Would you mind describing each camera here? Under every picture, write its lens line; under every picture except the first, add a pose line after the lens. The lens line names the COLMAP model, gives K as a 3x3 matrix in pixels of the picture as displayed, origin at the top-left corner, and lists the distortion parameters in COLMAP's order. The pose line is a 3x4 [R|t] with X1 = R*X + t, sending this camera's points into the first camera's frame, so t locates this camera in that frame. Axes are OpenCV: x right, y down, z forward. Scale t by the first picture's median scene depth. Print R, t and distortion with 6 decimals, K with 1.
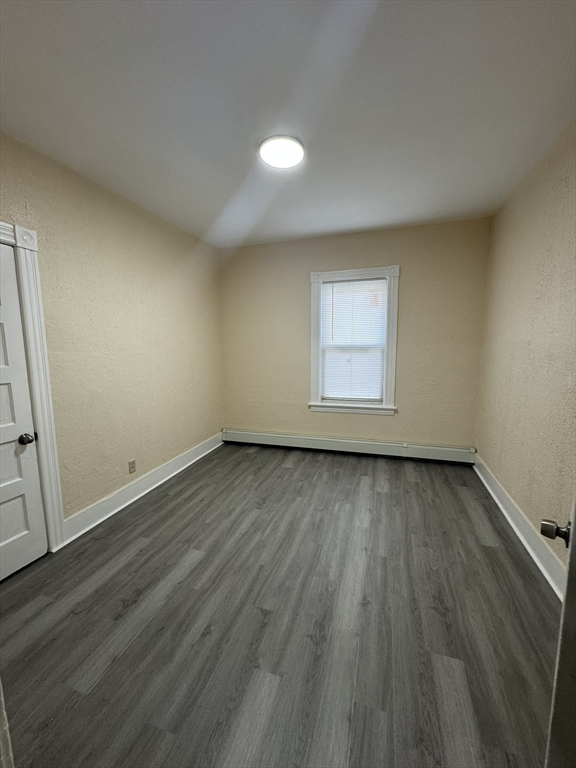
lens RADIAL K [[303.4, 0, 287.0], [0, 303.4, 379.8], [0, 0, 1]] dist [-0.011893, 0.000362]
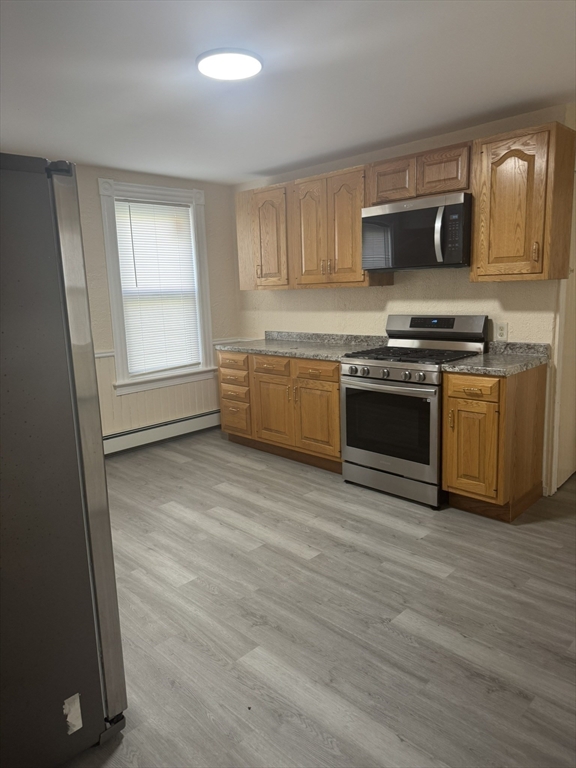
lens RADIAL K [[538.1, 0, 287.0], [0, 538.1, 386.7], [0, 0, 1]] dist [0.028500, -0.013473]
pose [[0.414226, -0.156931, 0.896543, -0.888853], [0.120307, 0.985821, 0.116973, -0.006075], [-0.902188, 0.059407, 0.427233, 0.186338]]
